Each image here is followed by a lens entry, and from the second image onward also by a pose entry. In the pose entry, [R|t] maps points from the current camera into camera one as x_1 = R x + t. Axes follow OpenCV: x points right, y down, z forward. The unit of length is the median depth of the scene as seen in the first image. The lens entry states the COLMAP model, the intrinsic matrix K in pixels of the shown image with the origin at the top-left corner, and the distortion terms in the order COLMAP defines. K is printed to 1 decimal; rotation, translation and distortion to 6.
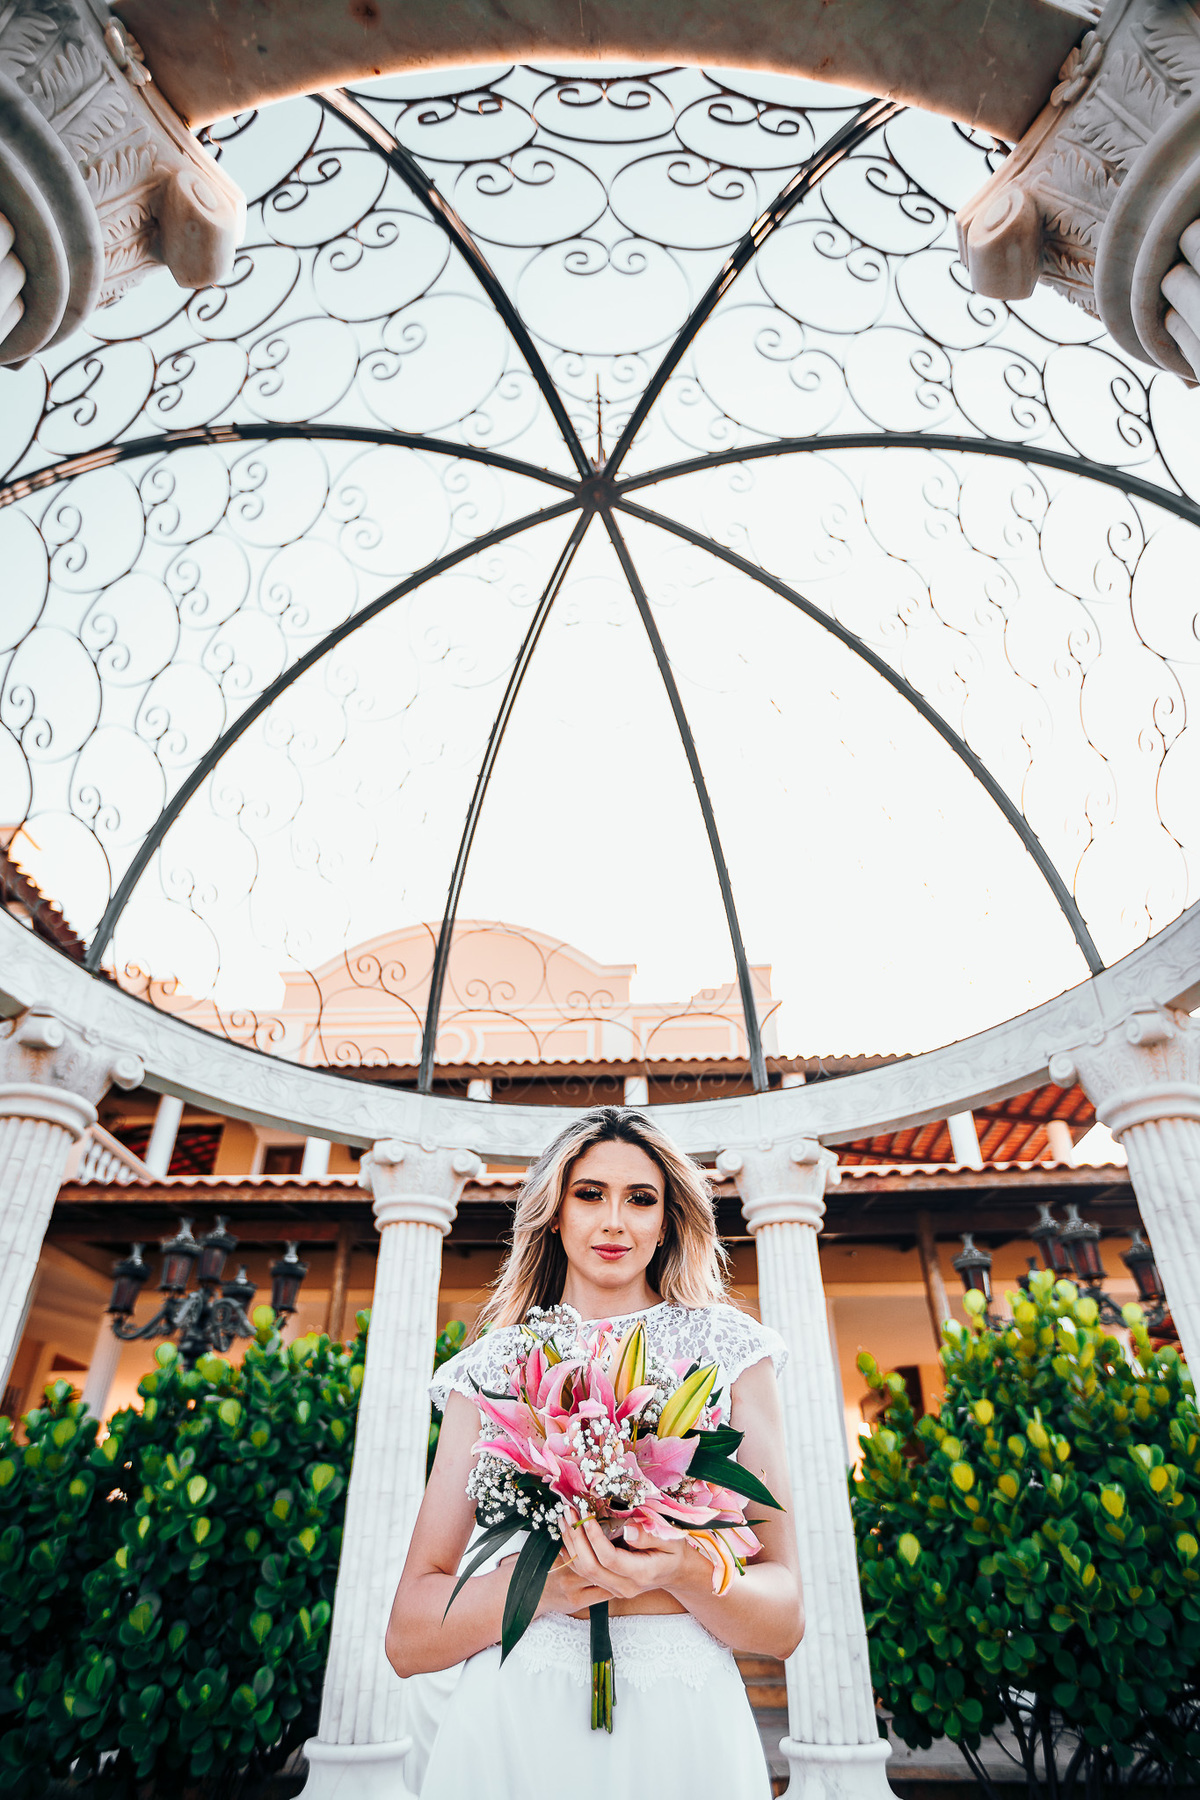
lens RADIAL K [[1010.2, 0, 585.8], [0, 1010.2, 903.8], [0, 0, 1]] dist [-0.015144, -0.001093]
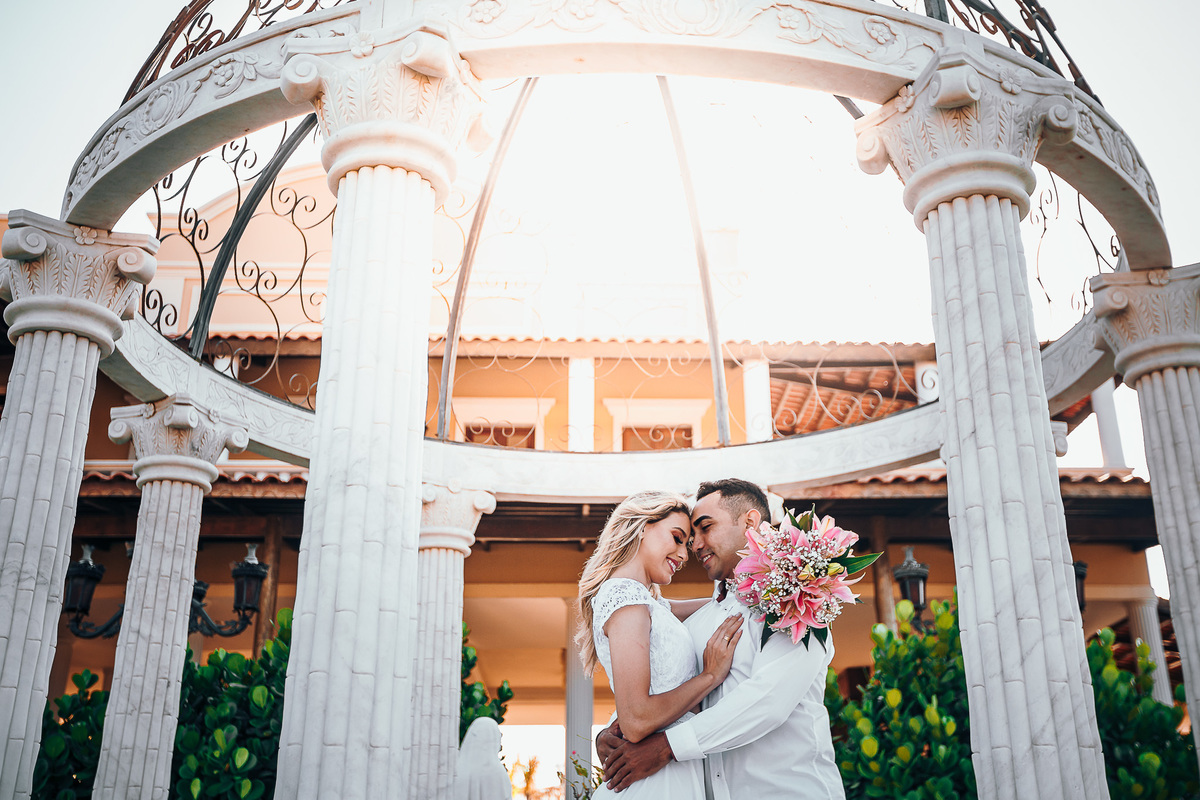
lens RADIAL K [[1224.8, 0, 603.3], [0, 1224.8, 399.3], [0, 0, 1]] dist [0.084096, 0.000000]
pose [[0.996877, 0.022358, 0.075735, -0.077343], [-0.038257, 0.975752, 0.215509, -0.166675], [-0.069081, -0.217733, 0.973561, -0.378773]]
